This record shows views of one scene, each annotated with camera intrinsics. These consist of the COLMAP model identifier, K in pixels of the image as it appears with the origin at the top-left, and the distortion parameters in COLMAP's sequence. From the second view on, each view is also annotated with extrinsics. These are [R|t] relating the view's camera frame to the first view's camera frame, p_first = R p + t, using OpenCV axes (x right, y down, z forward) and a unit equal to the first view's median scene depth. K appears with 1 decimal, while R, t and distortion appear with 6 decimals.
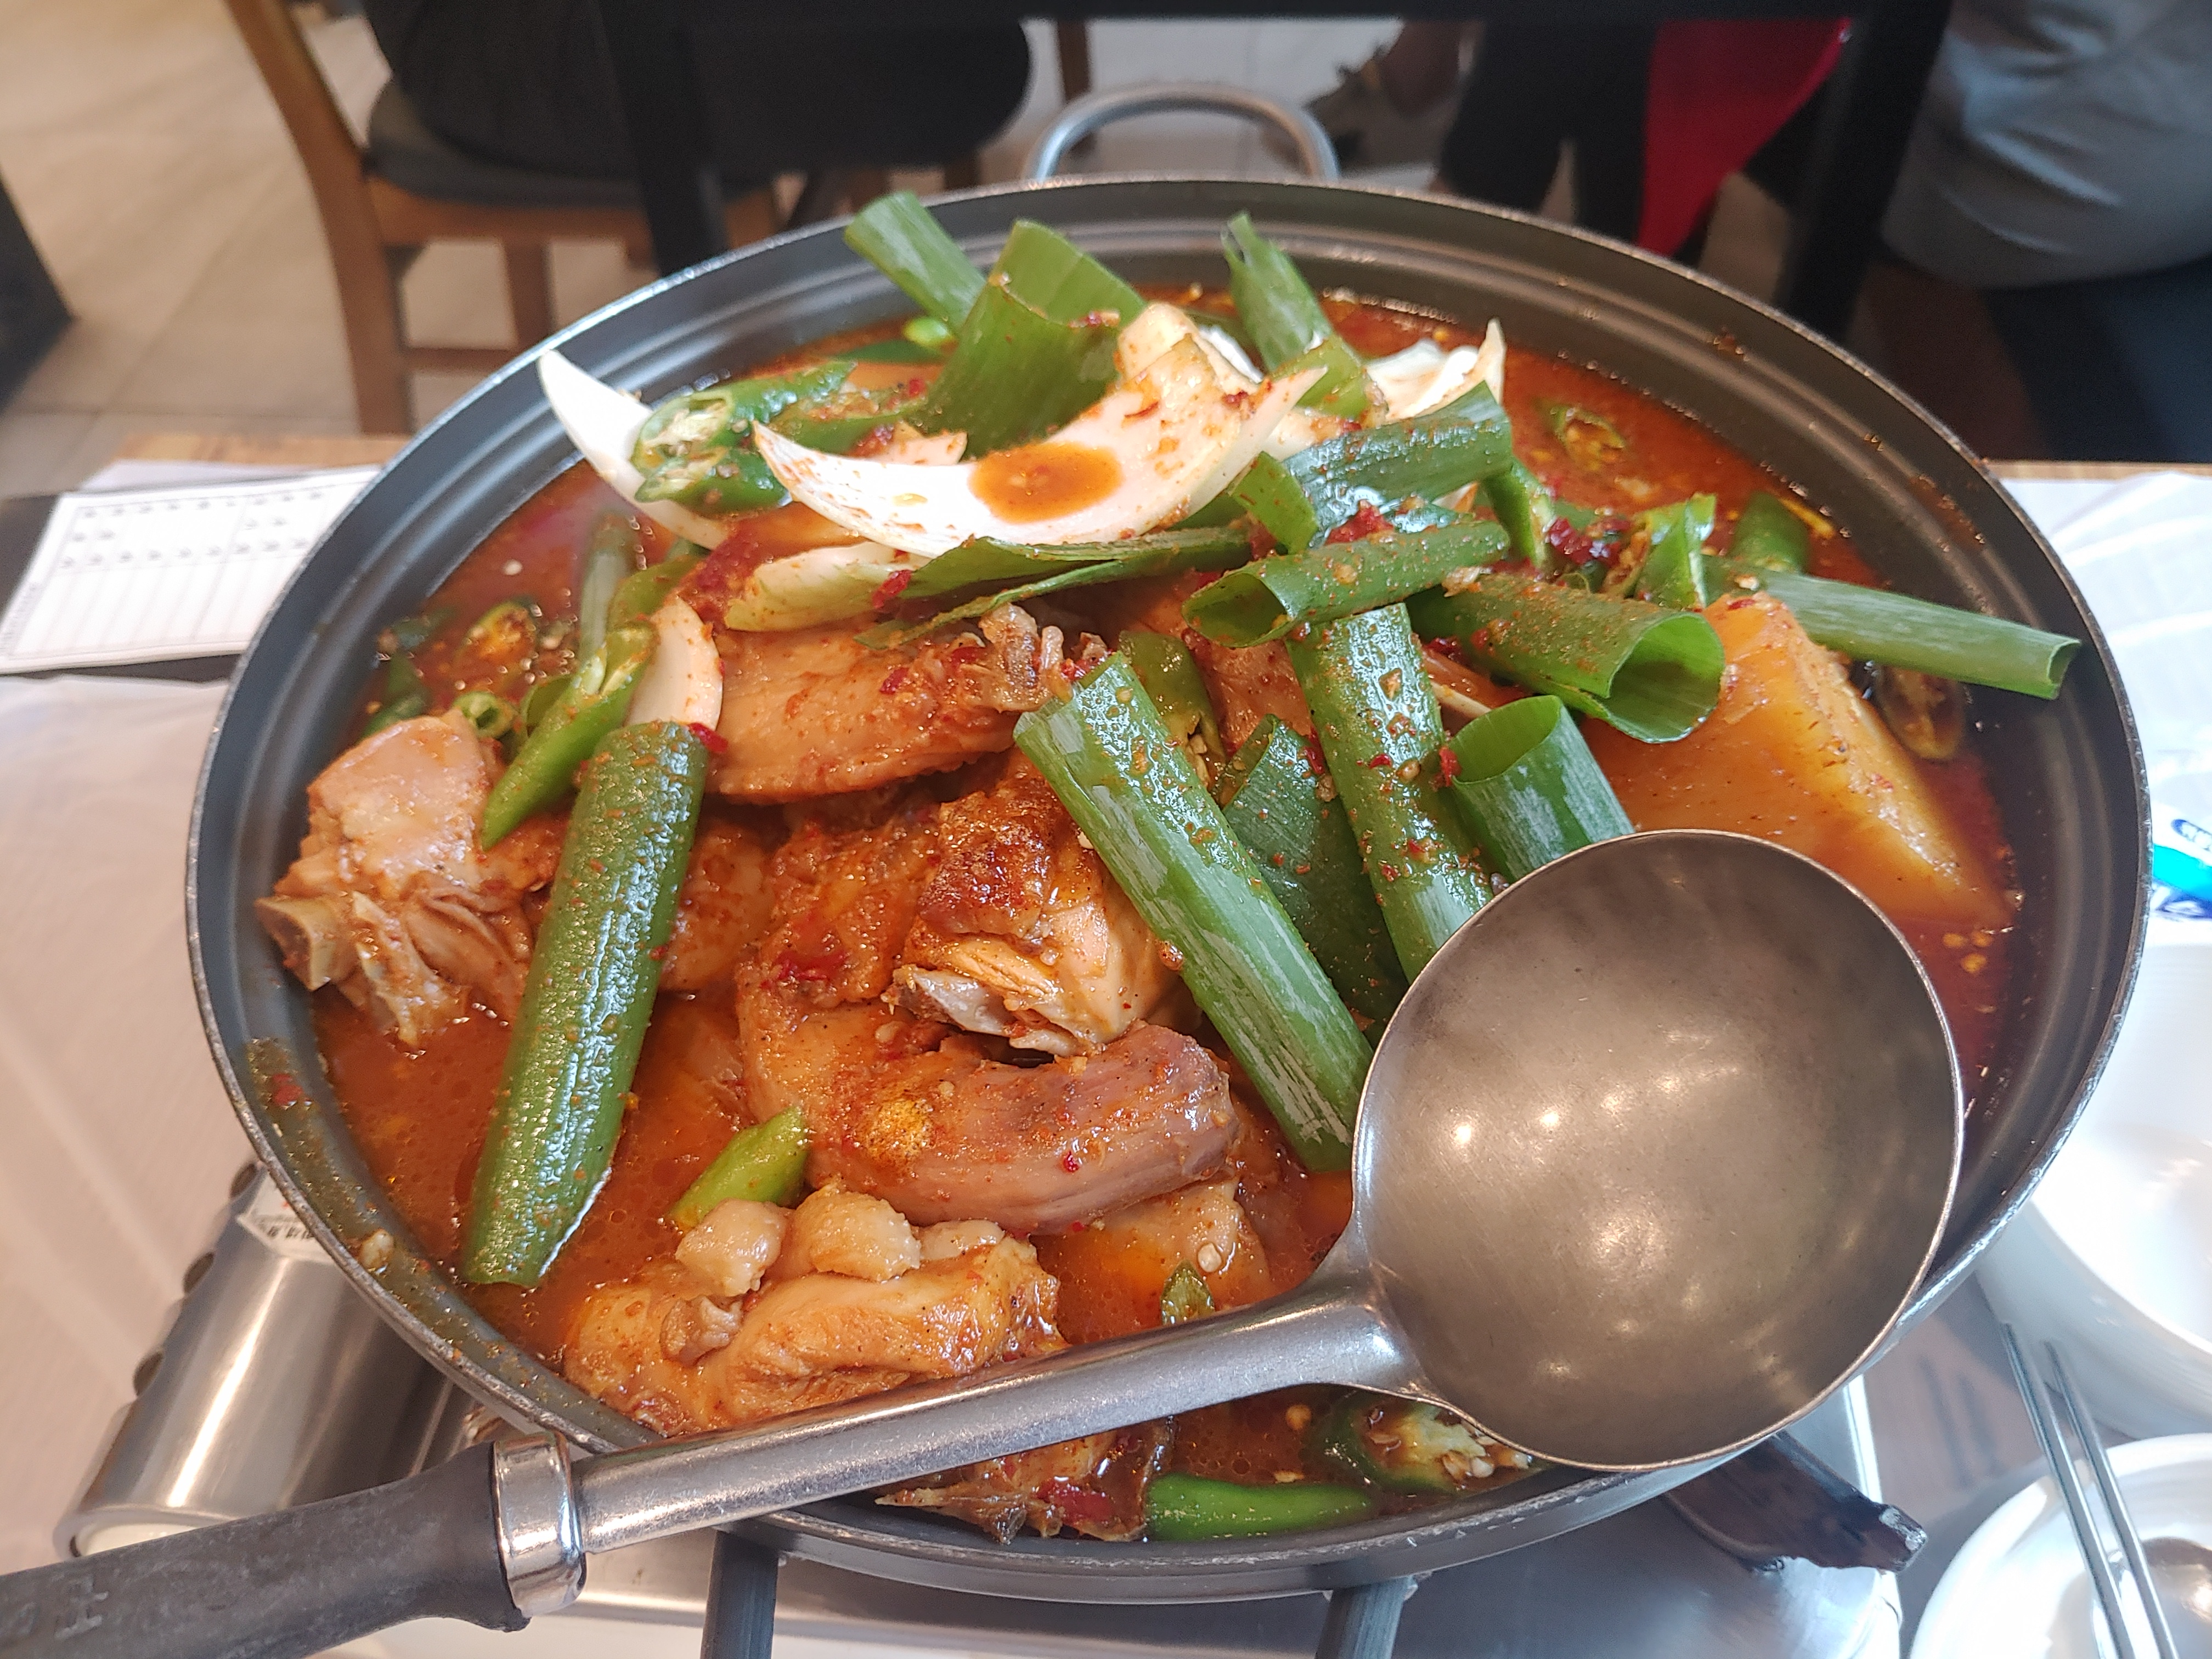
lens RADIAL K [[1777.6, 0, 1135.0], [0, 1777.6, 825.3], [0, 0, 1]] dist [0.017611, 0.012057]
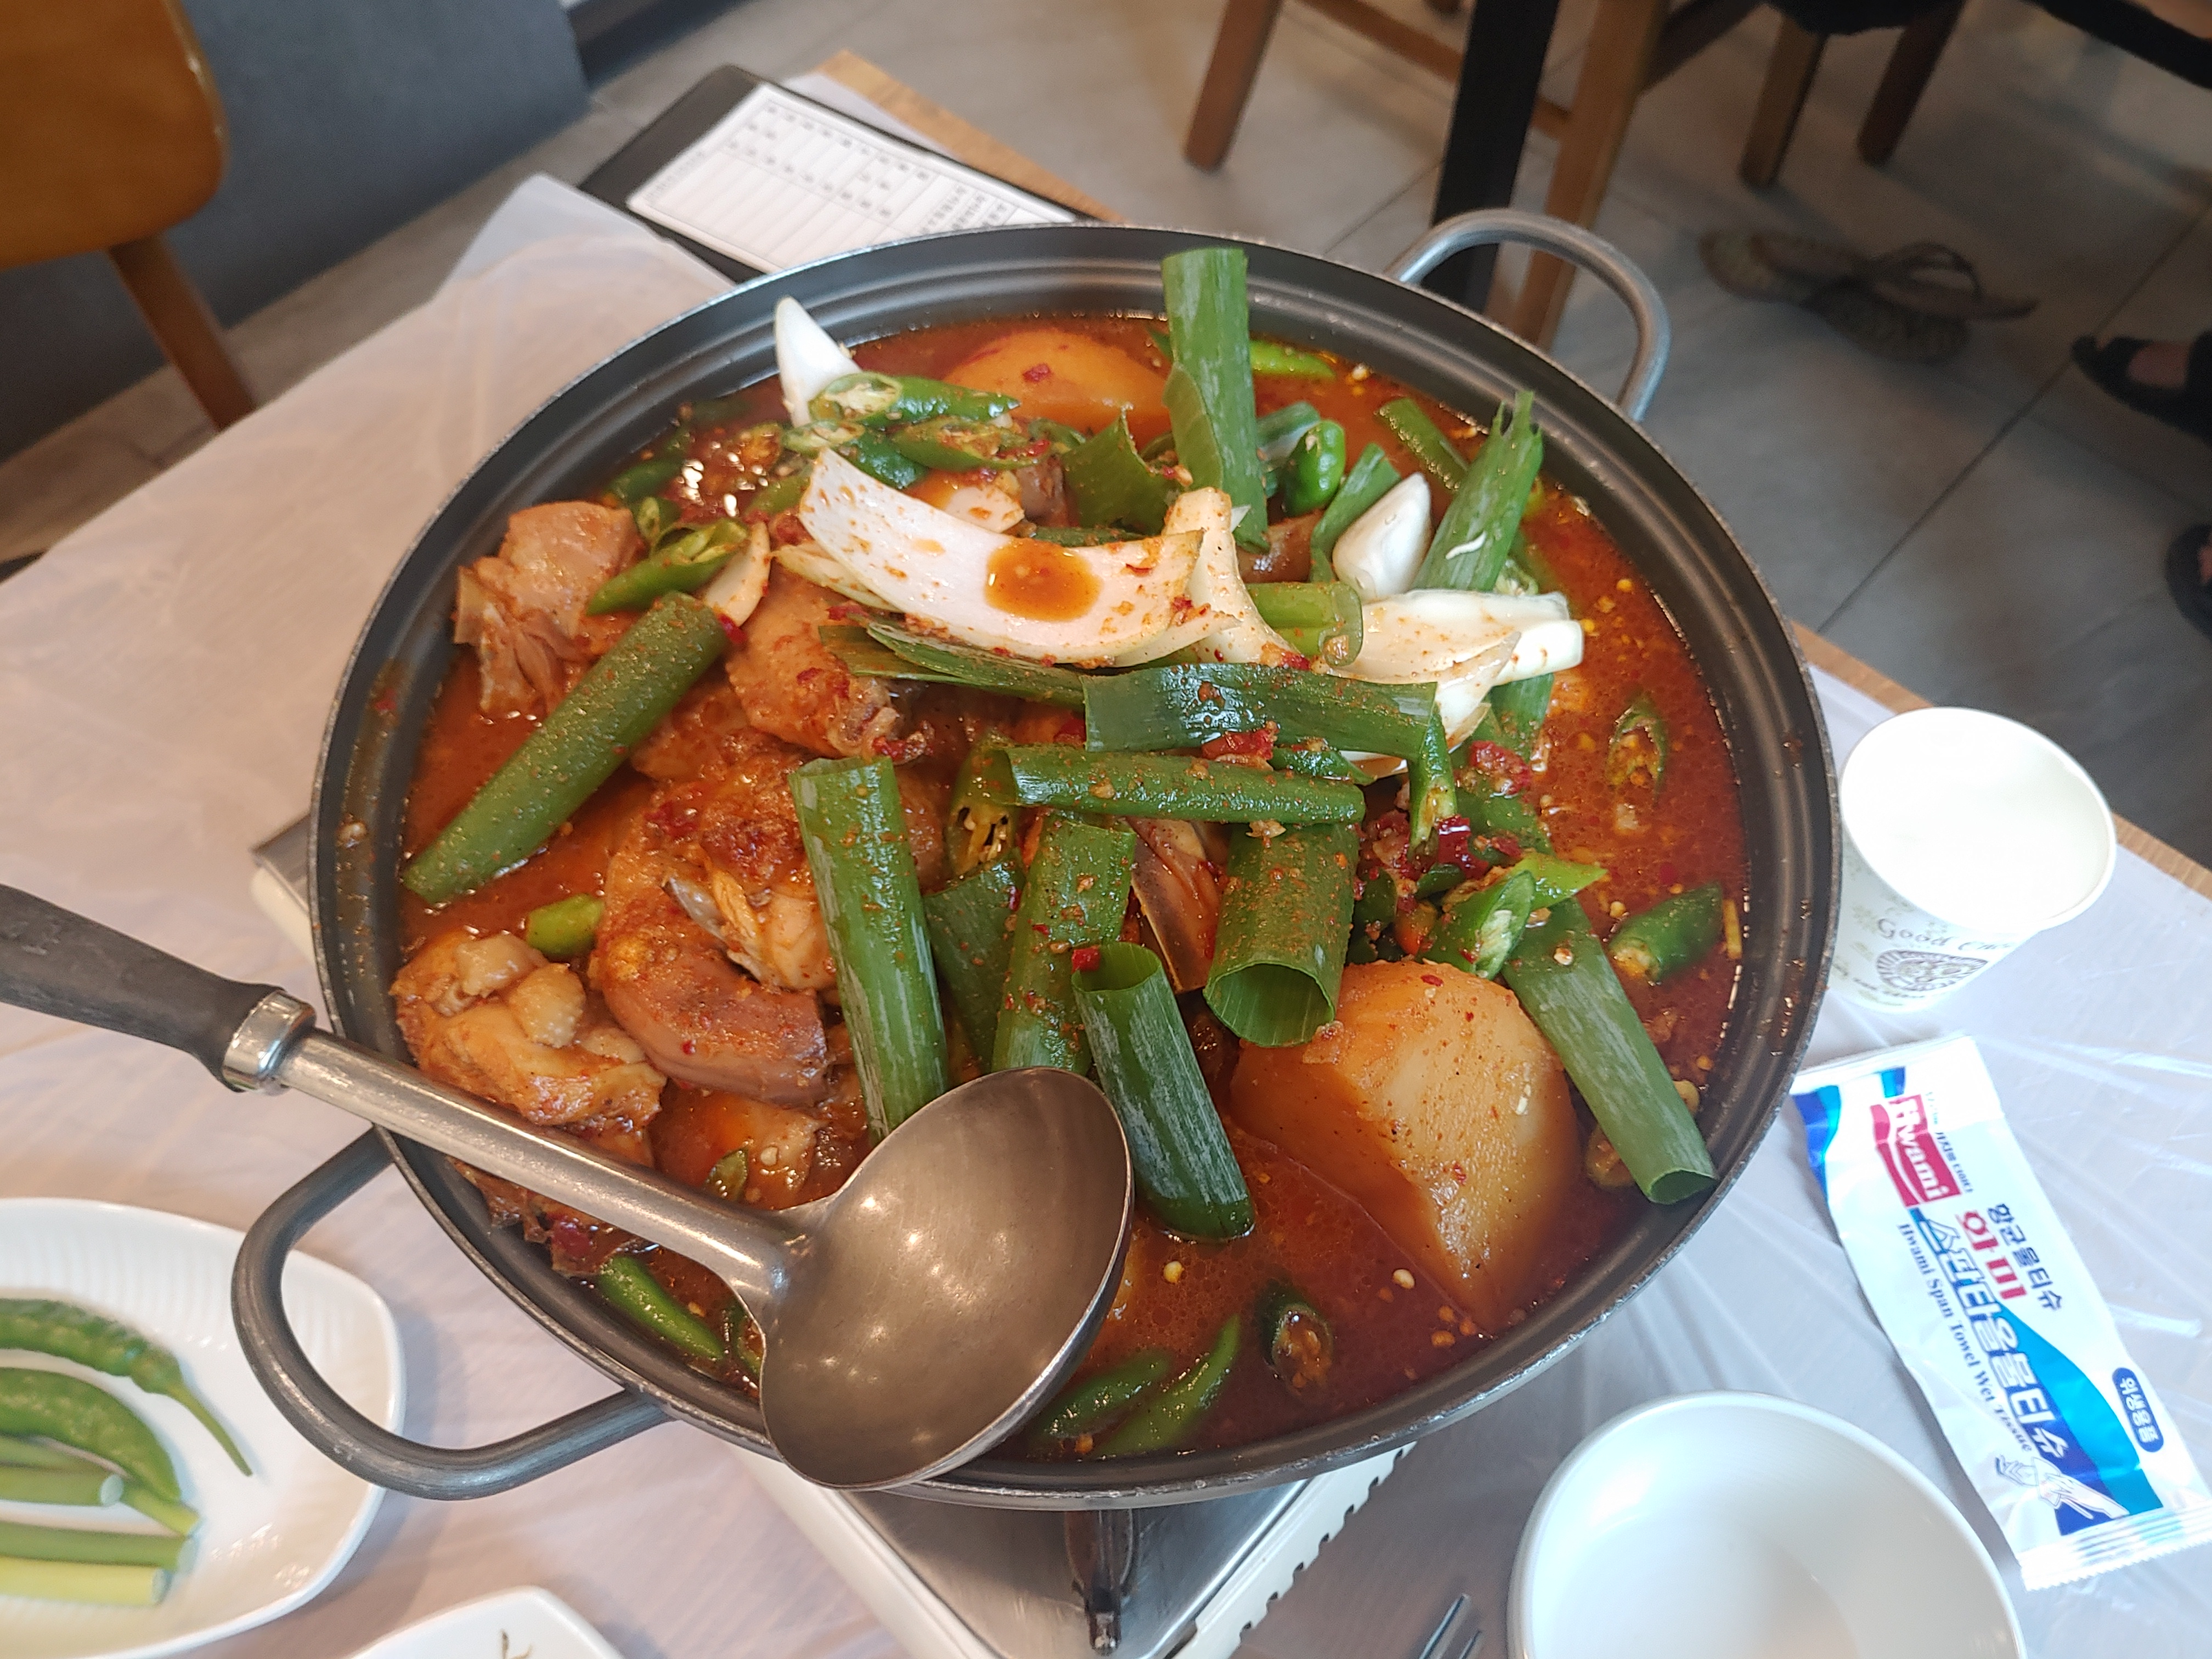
lens RADIAL K [[1777.6, 0, 1135.0], [0, 1777.6, 825.3], [0, 0, 1]] dist [0.017611, 0.012057]
pose [[0.792968, 0.543252, -0.275823, 0.452376], [-0.484641, 0.836782, 0.254793, -0.412533], [0.369221, -0.068367, 0.926824, -0.146313]]
